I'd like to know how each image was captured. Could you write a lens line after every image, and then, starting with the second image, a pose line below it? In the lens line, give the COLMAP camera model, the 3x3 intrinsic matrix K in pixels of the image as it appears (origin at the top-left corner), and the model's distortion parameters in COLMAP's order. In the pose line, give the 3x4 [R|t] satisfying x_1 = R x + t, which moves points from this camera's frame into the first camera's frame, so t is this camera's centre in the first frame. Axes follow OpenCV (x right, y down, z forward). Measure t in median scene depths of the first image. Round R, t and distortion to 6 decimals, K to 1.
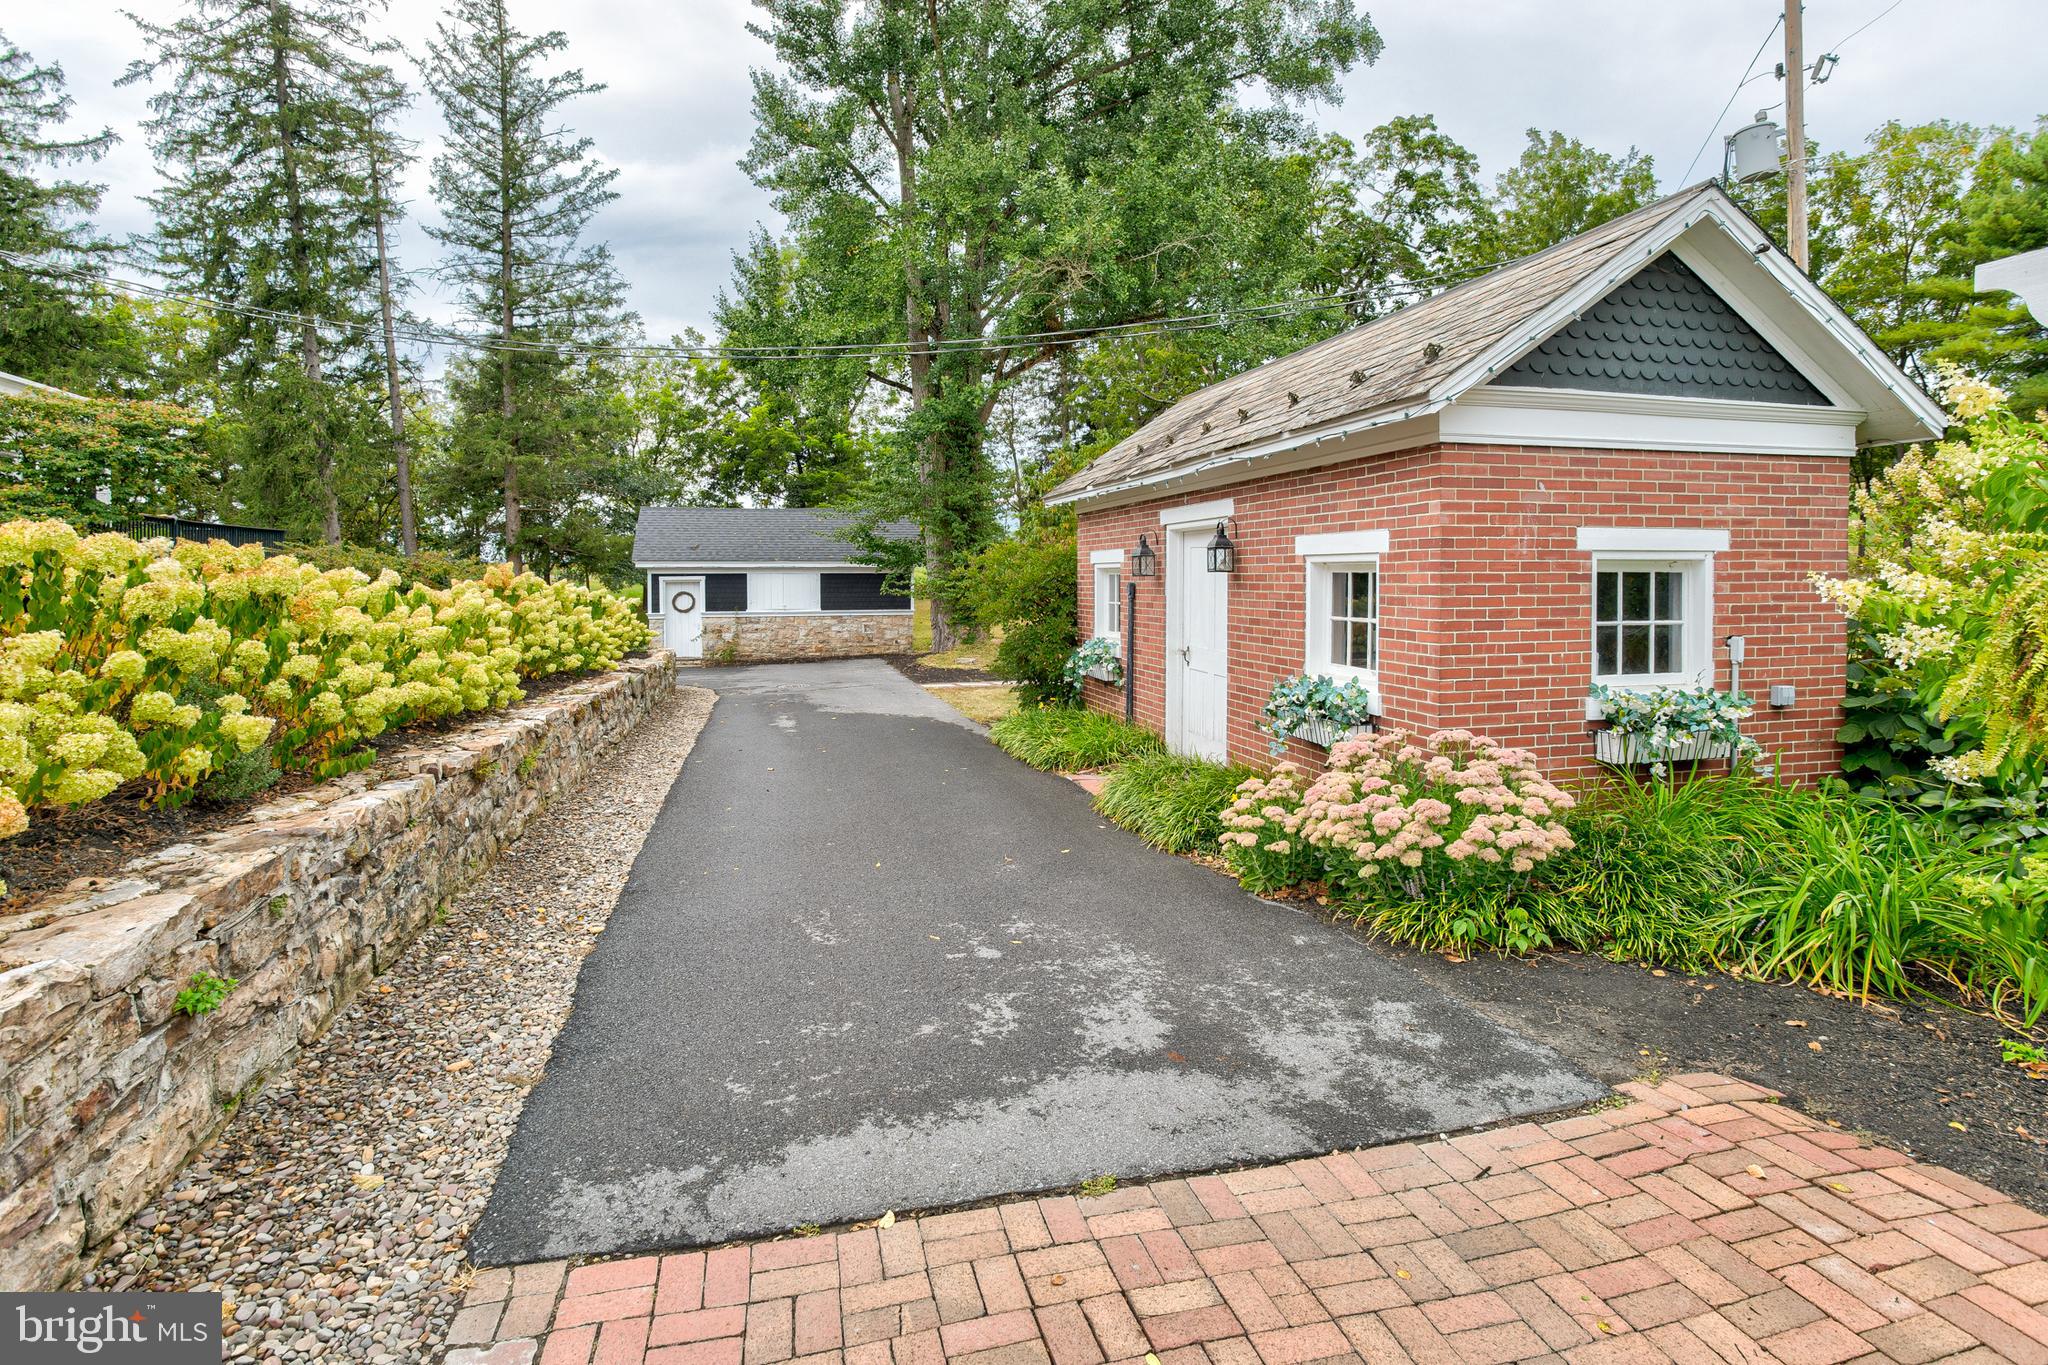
lens RADIAL K [[1047.2, 0, 1016.6], [0, 1047.2, 561.7], [0, 0, 1]] dist [-0.003904, -0.000304]
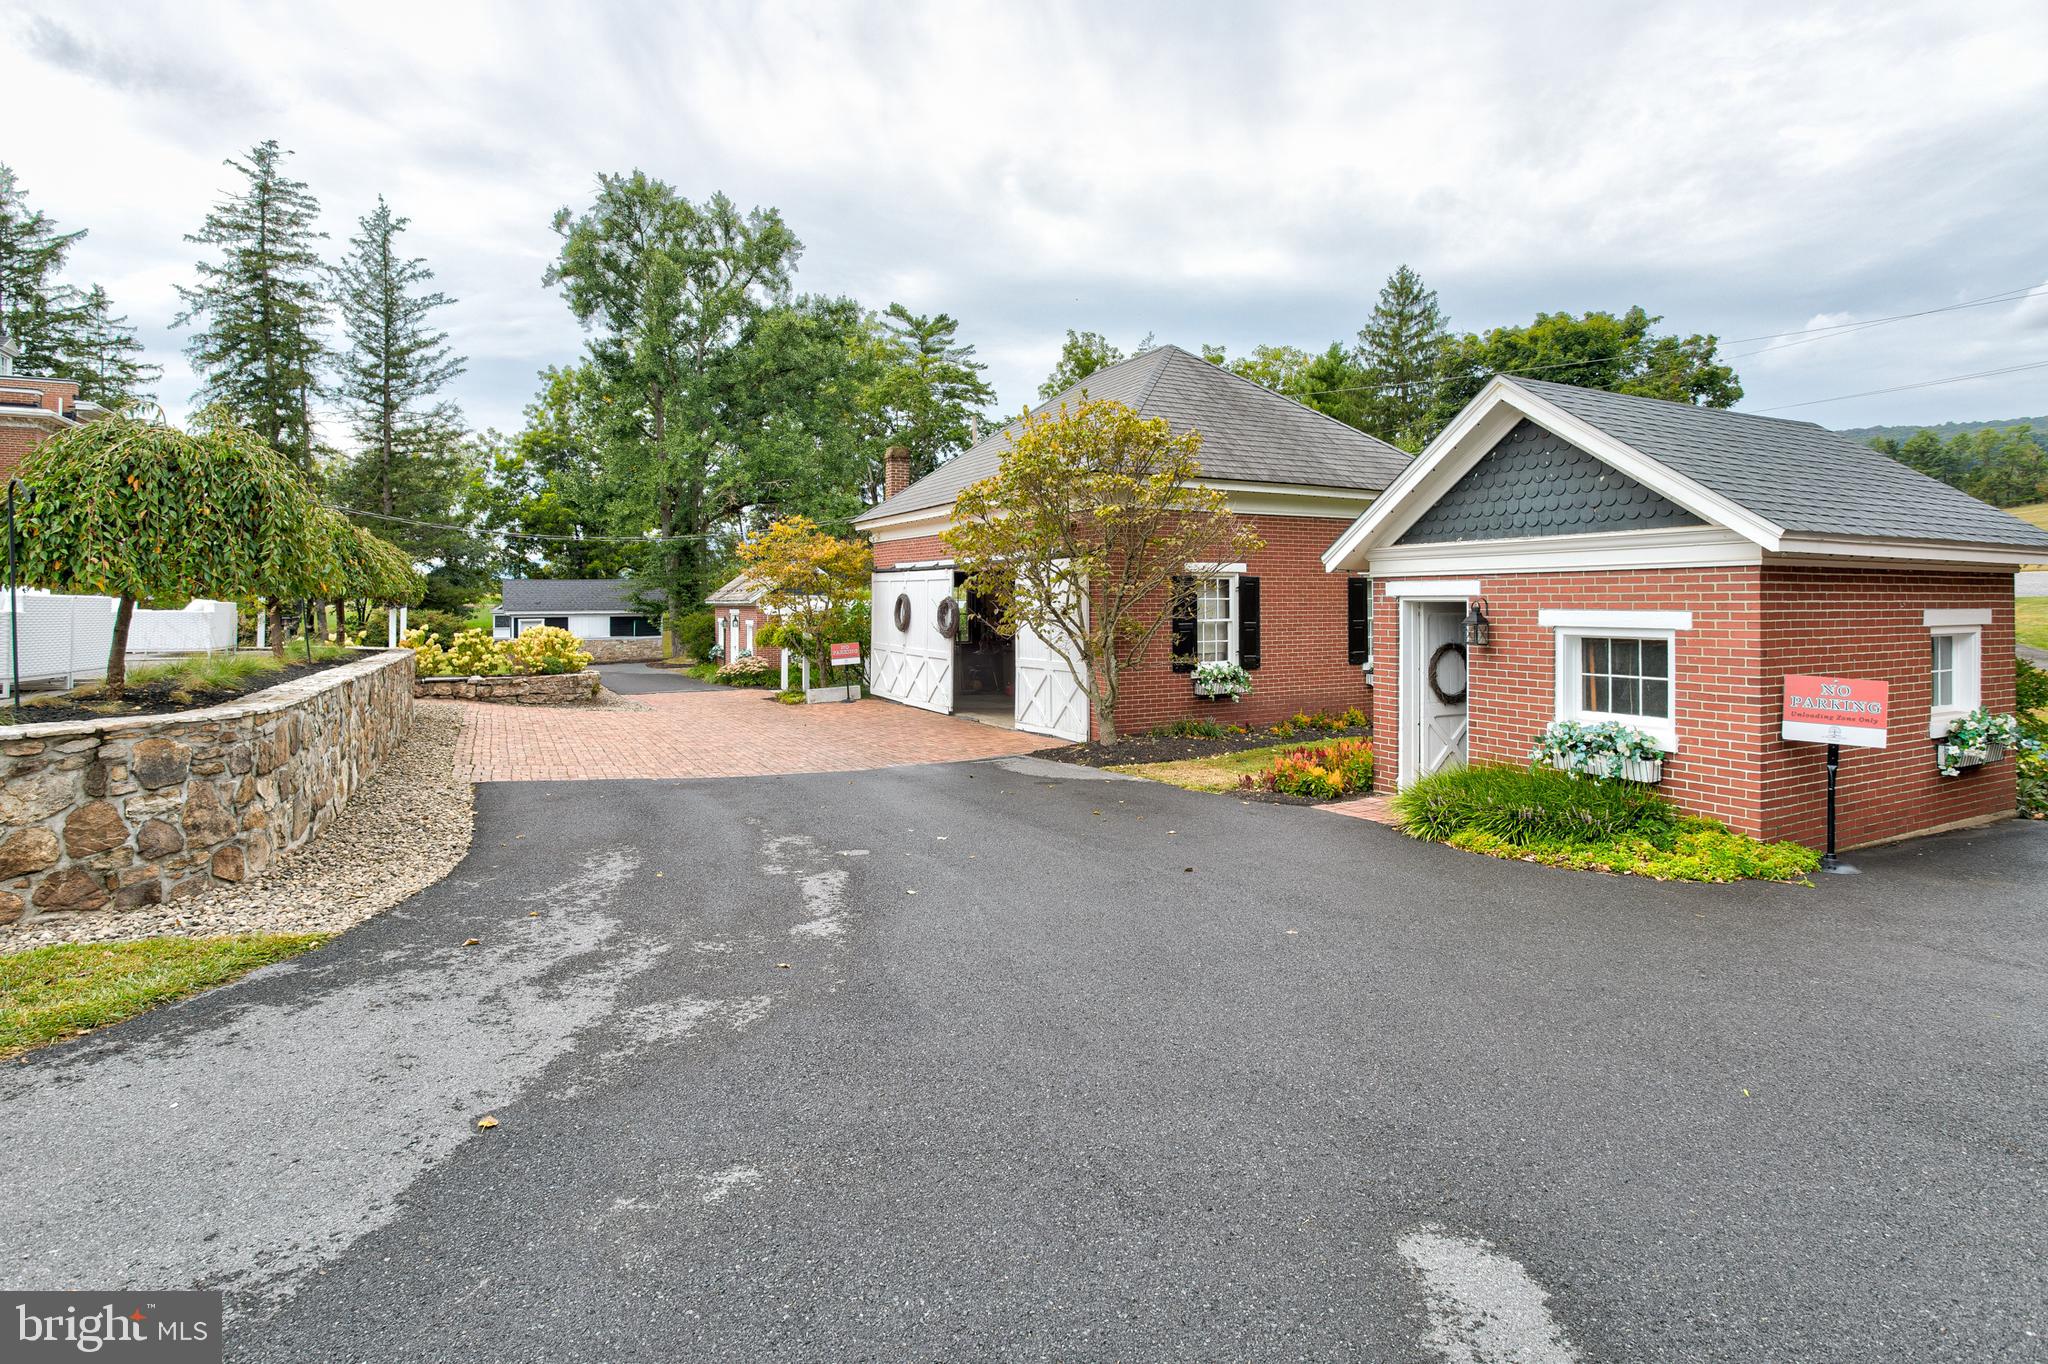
lens RADIAL K [[1047.2, 0, 1016.6], [0, 1047.2, 561.2], [0, 0, 1]] dist [-0.003904, -0.000304]
pose [[0.974722, 0.005639, 0.223349, 0.571013], [-0.000631, 0.999747, -0.022490, -0.260245], [-0.223419, 0.021781, 0.974479, -5.511124]]
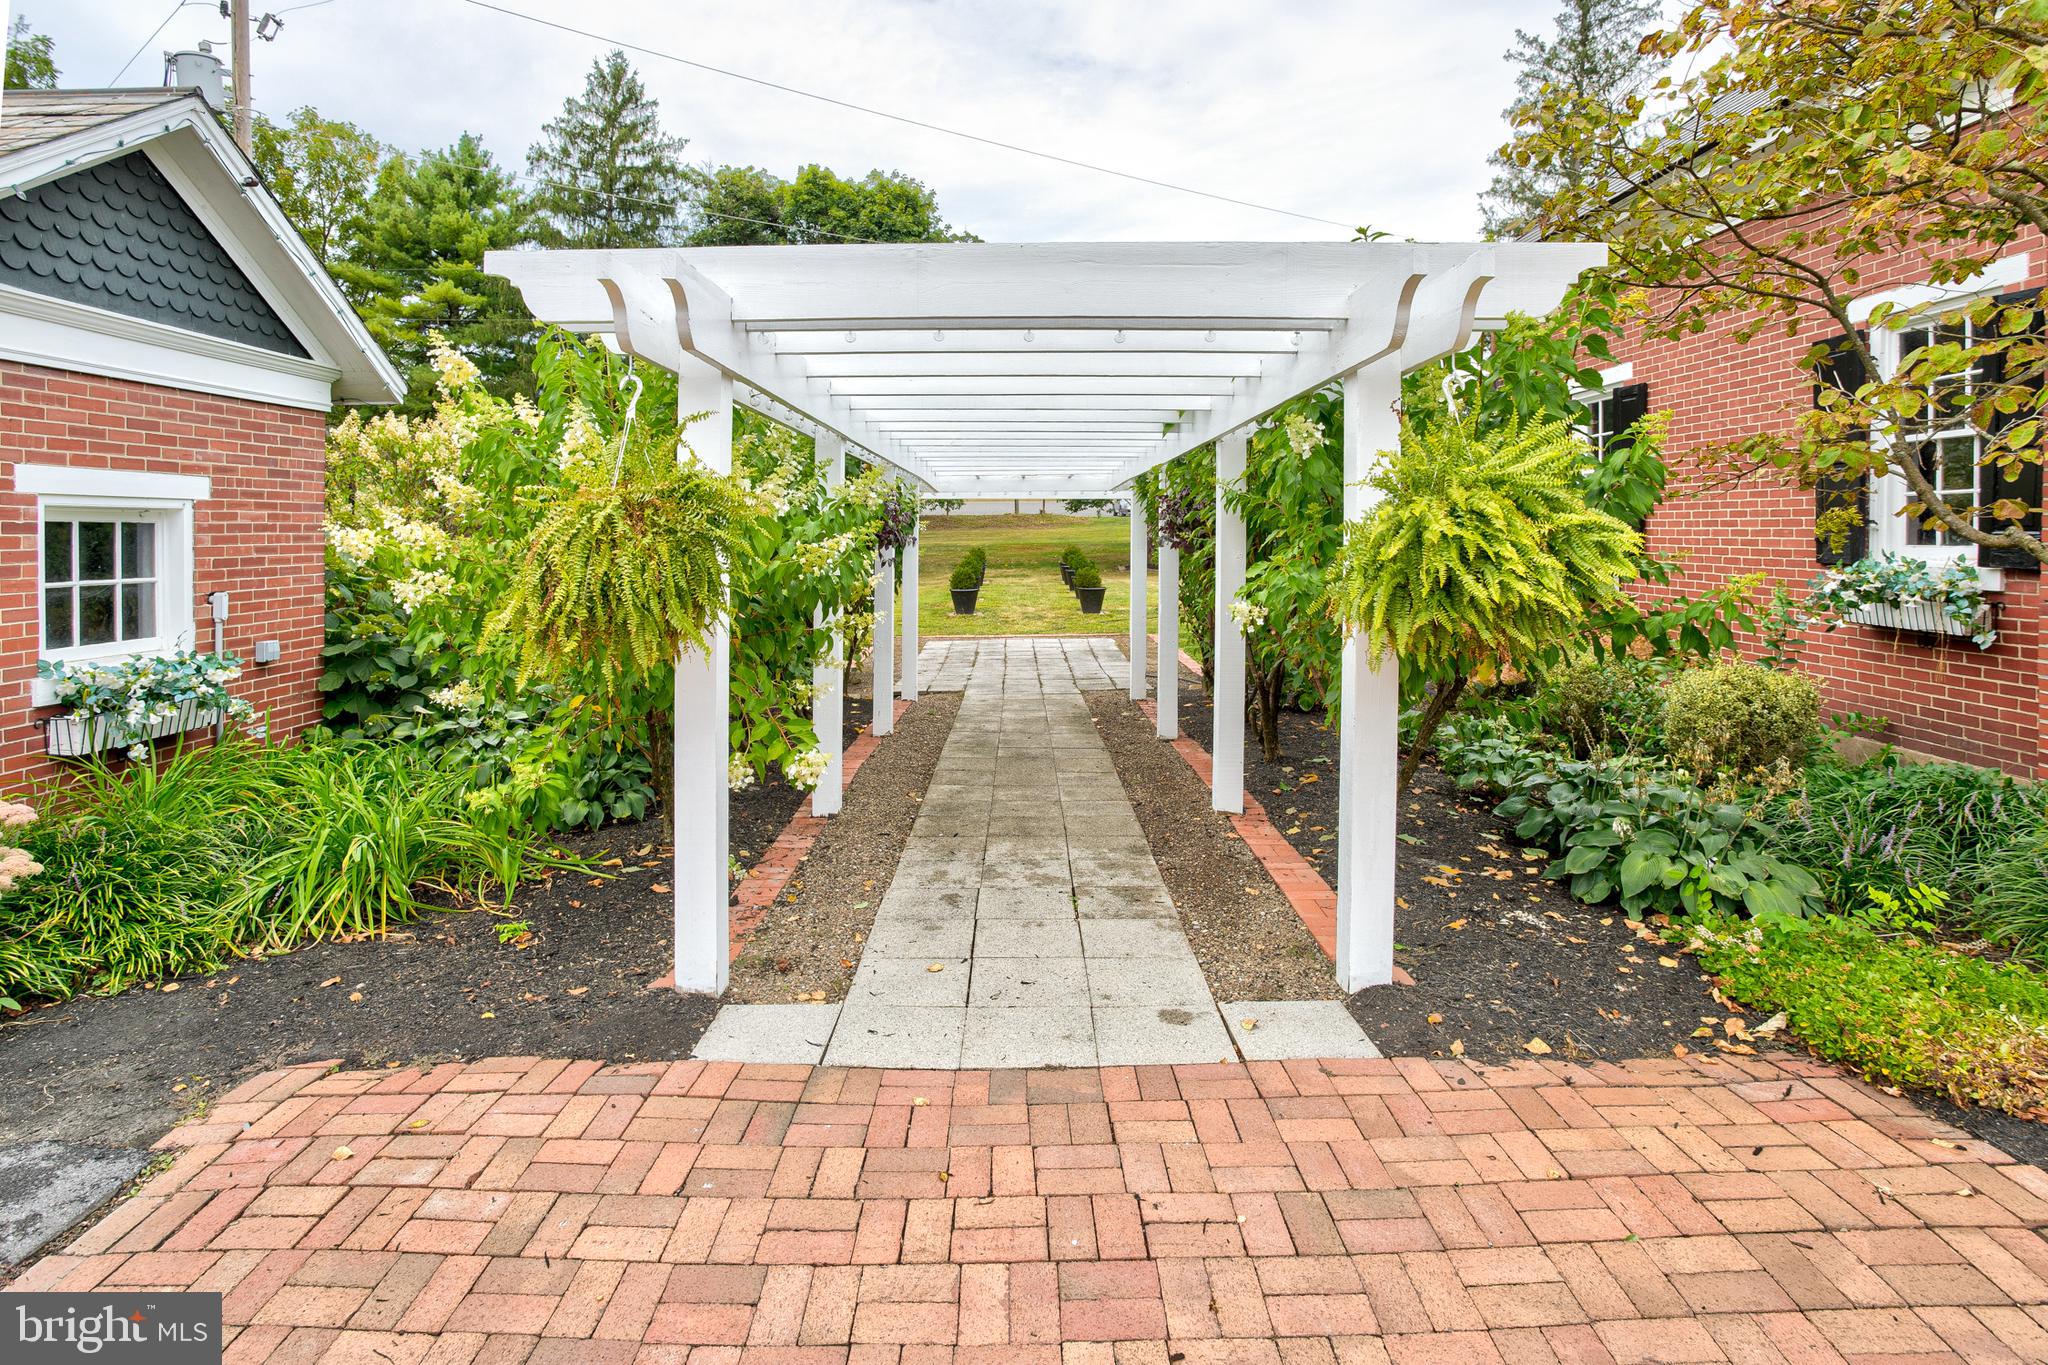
lens RADIAL K [[1064.1, 0, 991.5], [0, 1064.1, 536.7], [0, 0, 1]] dist [-0.013551, 0.001475]
pose [[0.279357, 0.000566, 0.960187, -0.018225], [-0.015878, 0.999866, 0.004030, 0.007825], [-0.960056, -0.016371, 0.279329, 0.086725]]
